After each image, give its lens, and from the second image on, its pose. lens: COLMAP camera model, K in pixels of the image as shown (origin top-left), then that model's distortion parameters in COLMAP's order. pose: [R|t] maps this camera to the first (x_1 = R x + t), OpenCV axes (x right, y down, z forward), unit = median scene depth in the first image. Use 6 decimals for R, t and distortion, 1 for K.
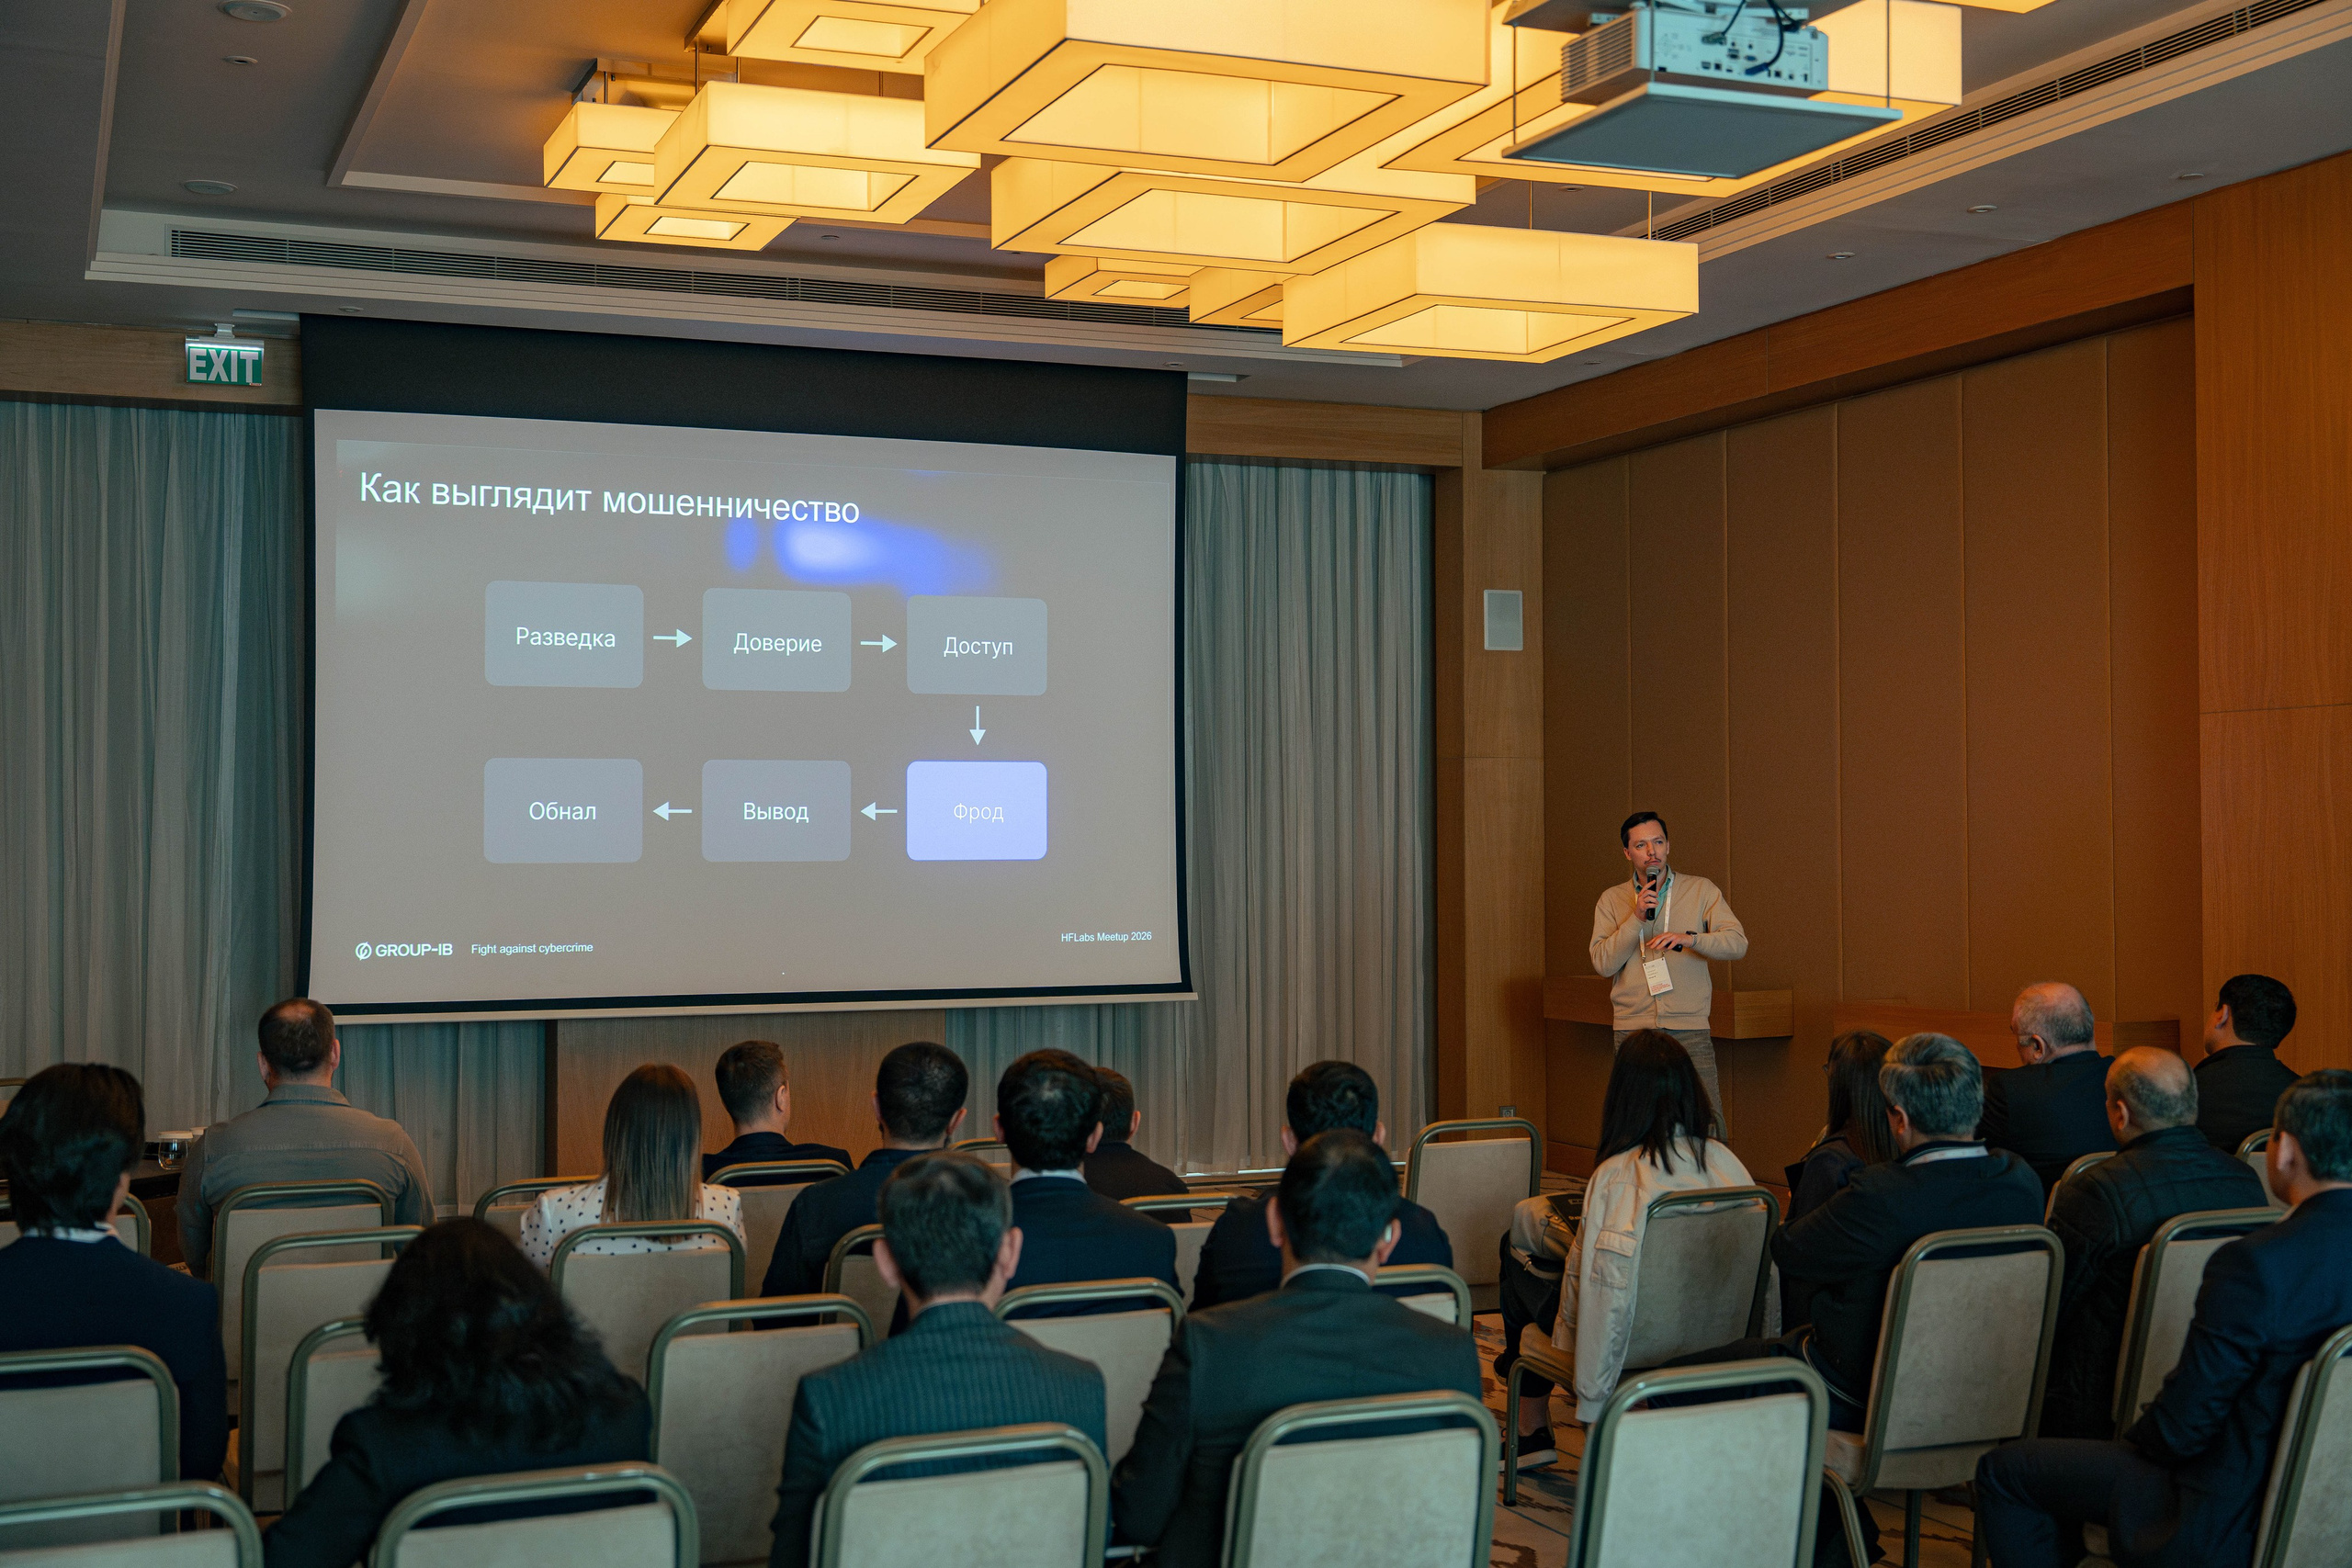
lens RADIAL K [[2770.2, 0, 1176.0], [0, 2770.2, 784.0], [0, 0, 1]] dist [0.010311, -0.015184]
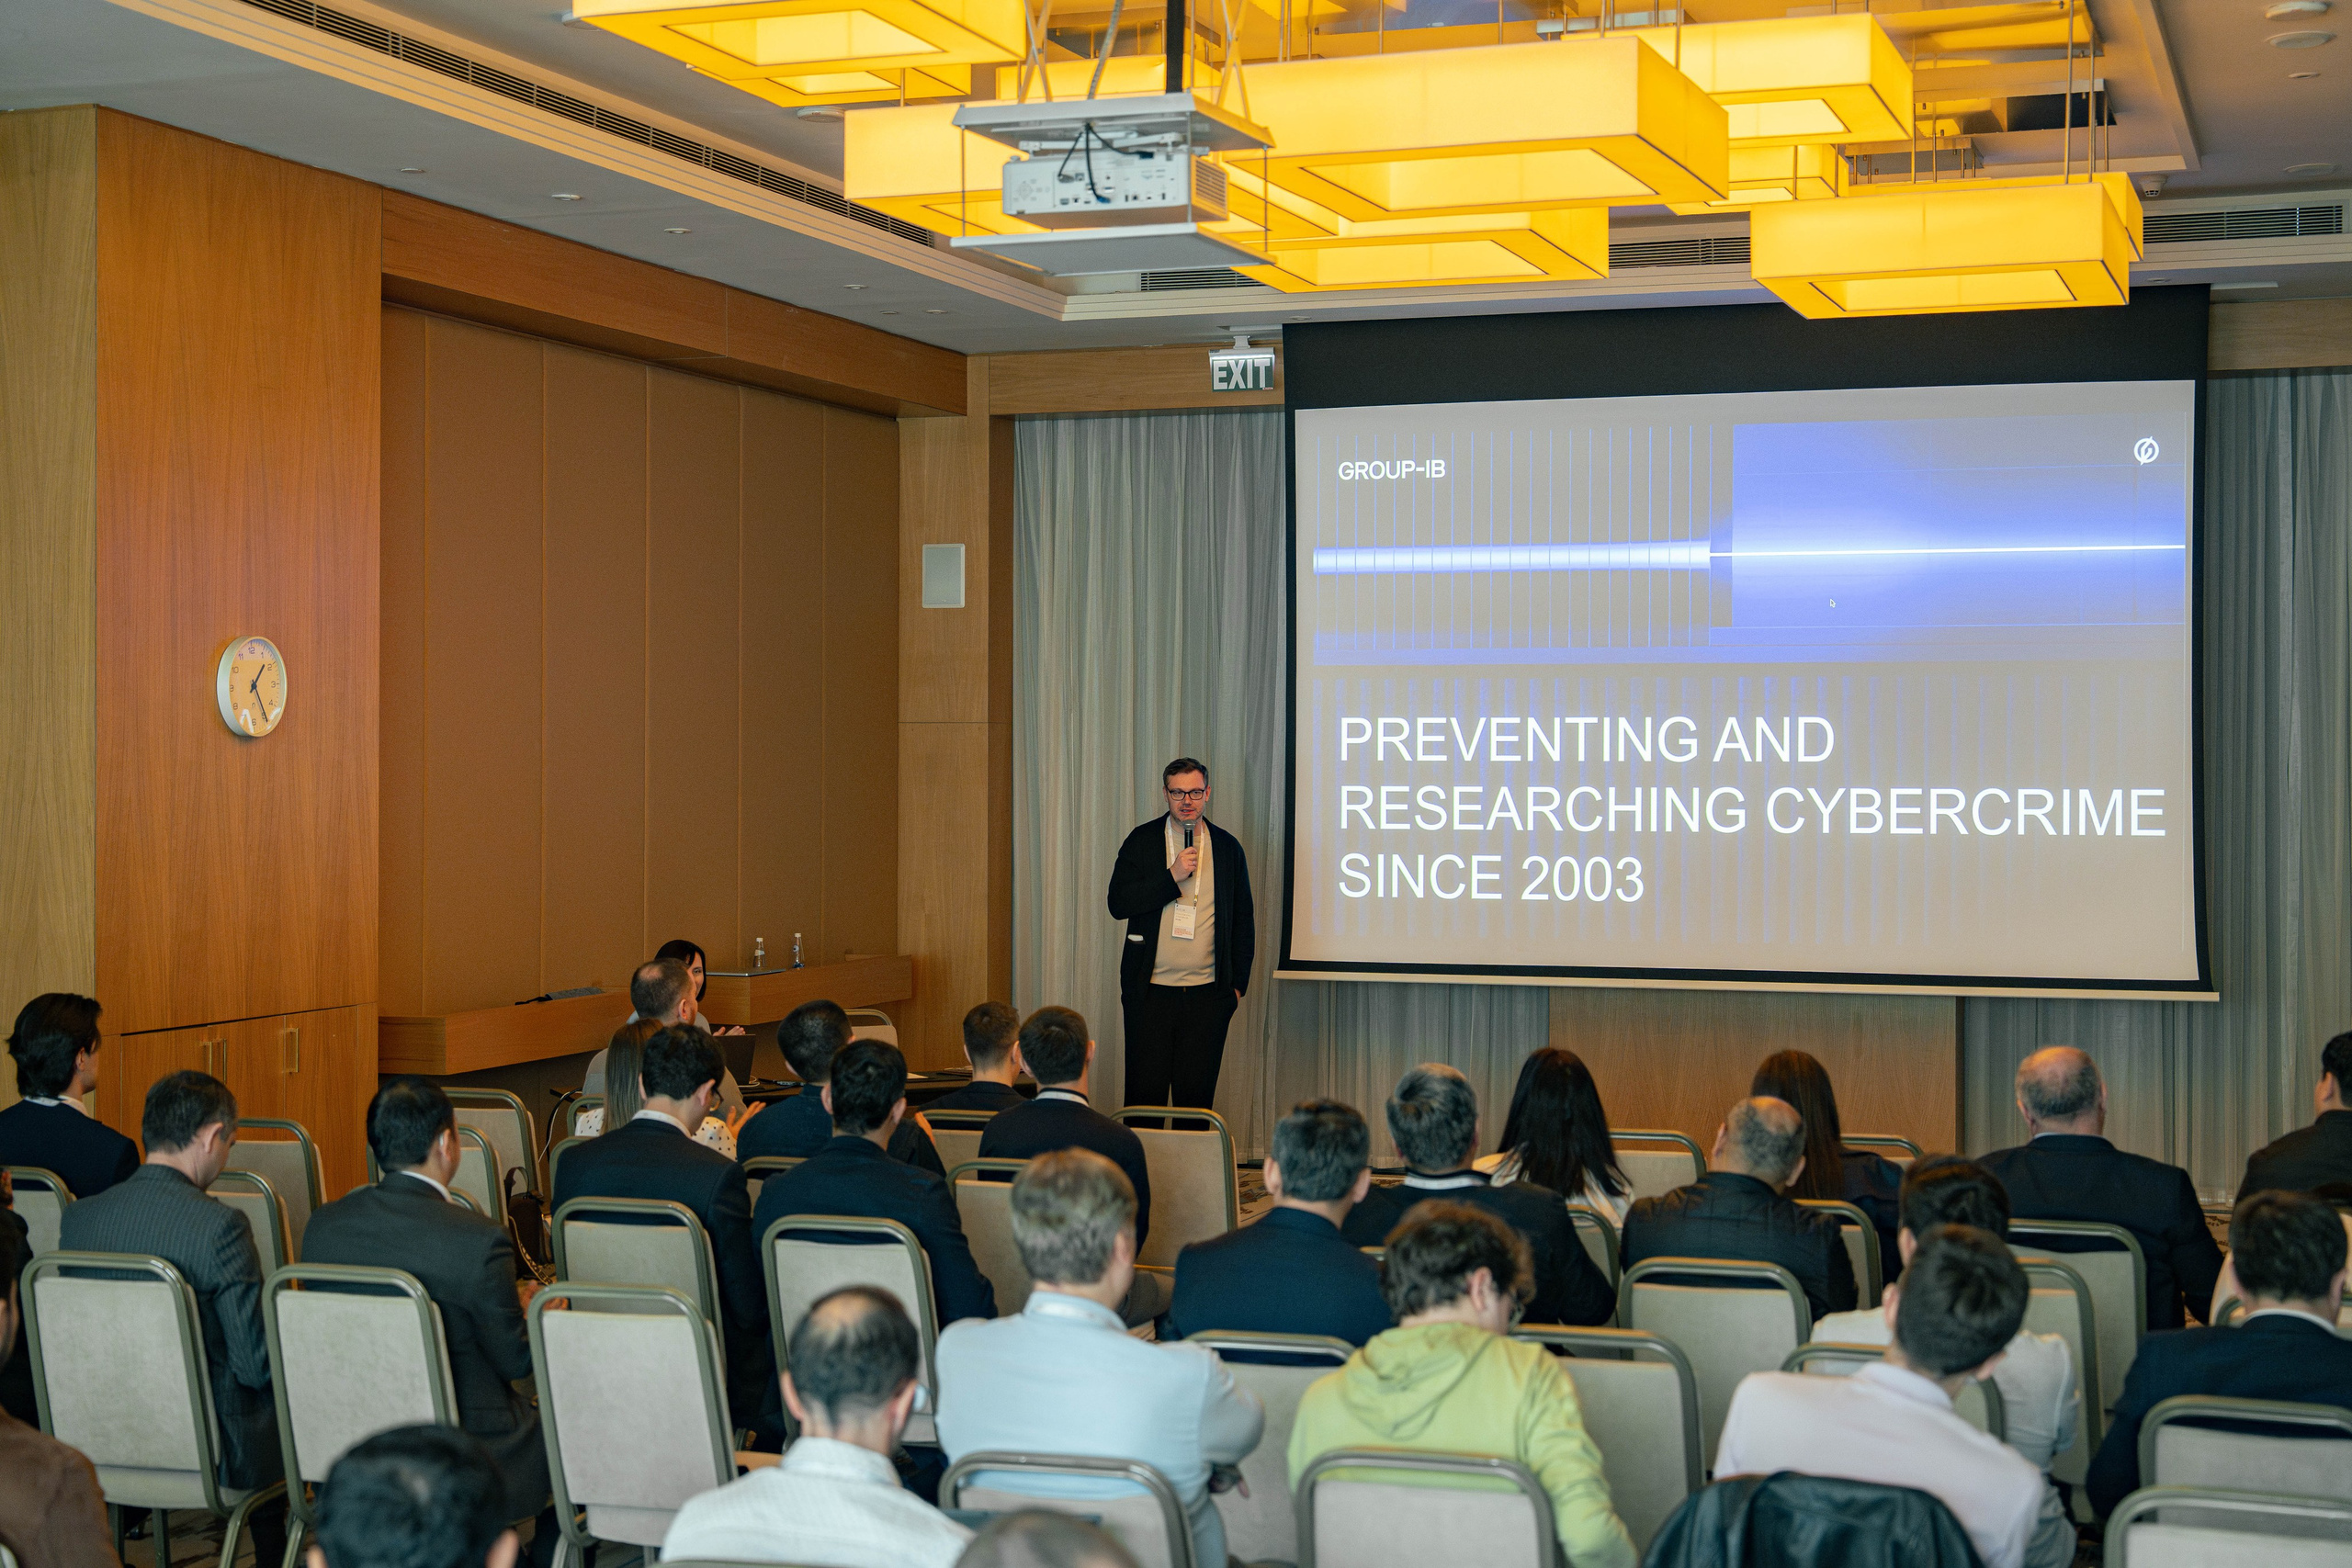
lens RADIAL K [[3302.8, 0, 1172.3], [0, 3302.8, 751.3], [0, 0, 1]] dist [0.039205, 0.049494]
pose [[0.759302, 0.002298, -0.650735, 0.485485], [0.009363, 0.999852, 0.014456, -0.021219], [0.650671, -0.017069, 0.759168, -0.010105]]
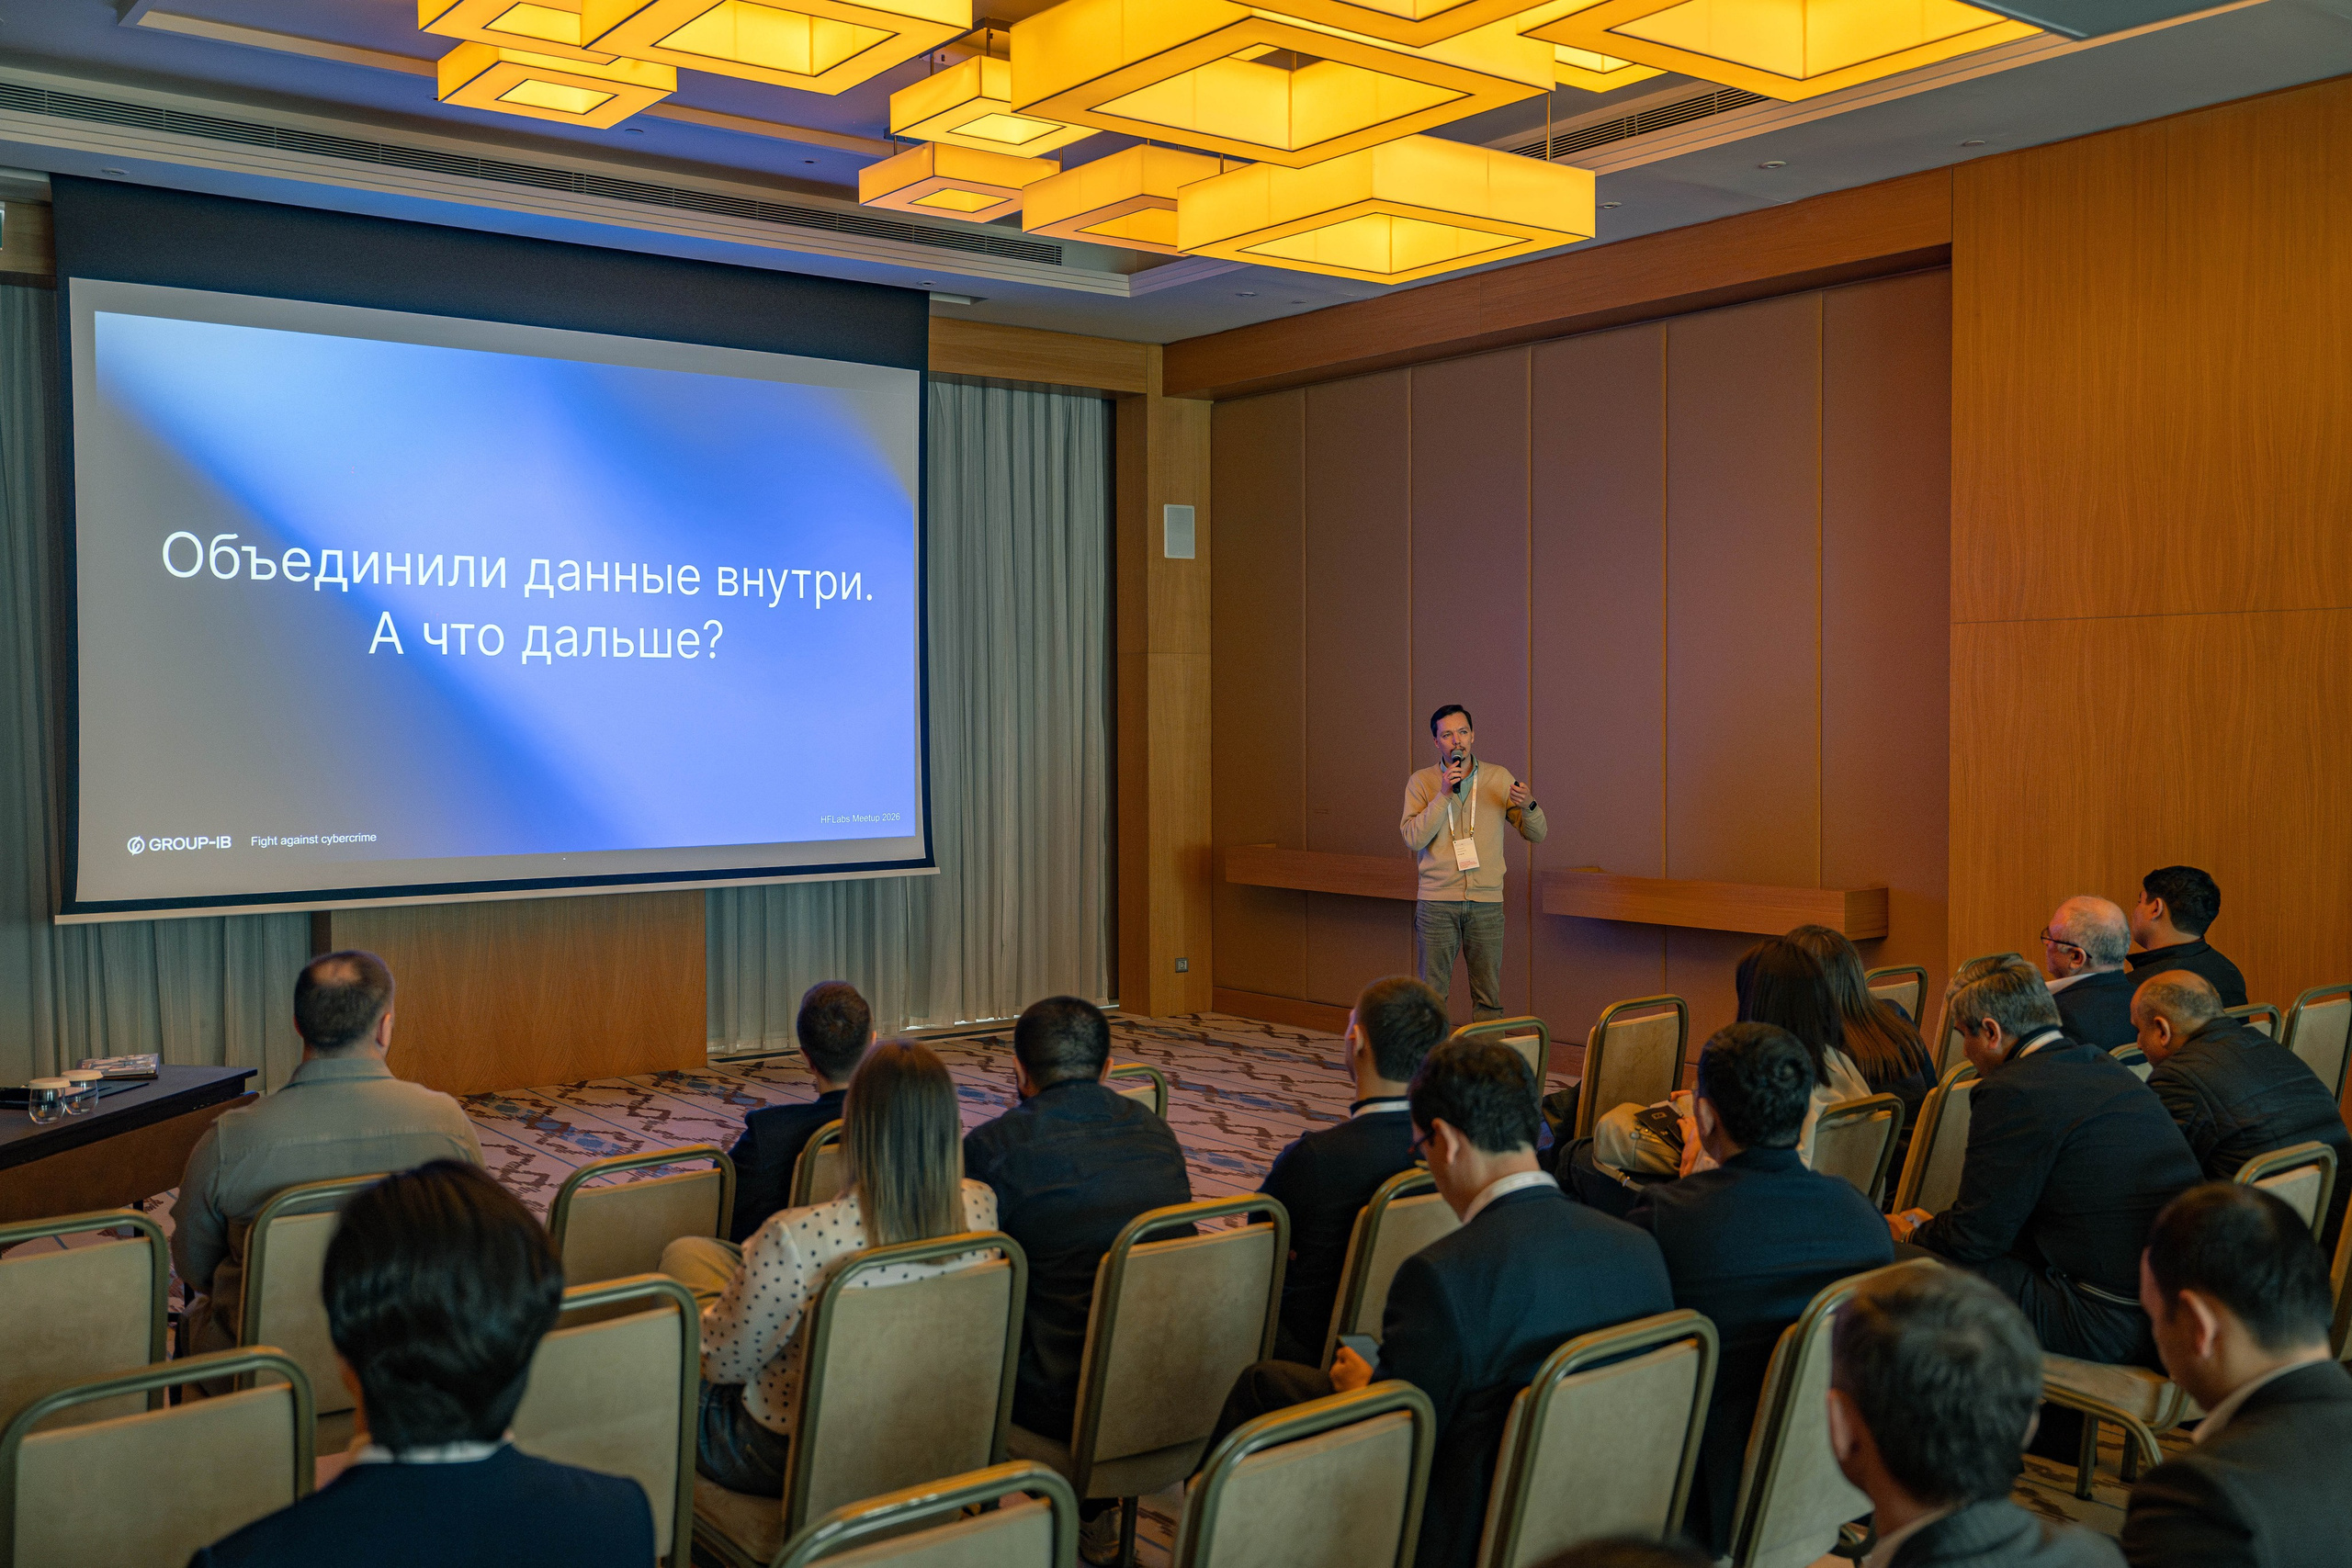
lens RADIAL K [[2127.7, 0, 1155.0], [0, 2127.7, 781.9], [0, 0, 1]] dist [0.008104, 0.006180]
pose [[0.967686, -0.007072, 0.252058, -0.134299], [-0.006947, 0.998479, 0.054687, -0.005269], [-0.252062, -0.054671, 0.966166, 0.187541]]
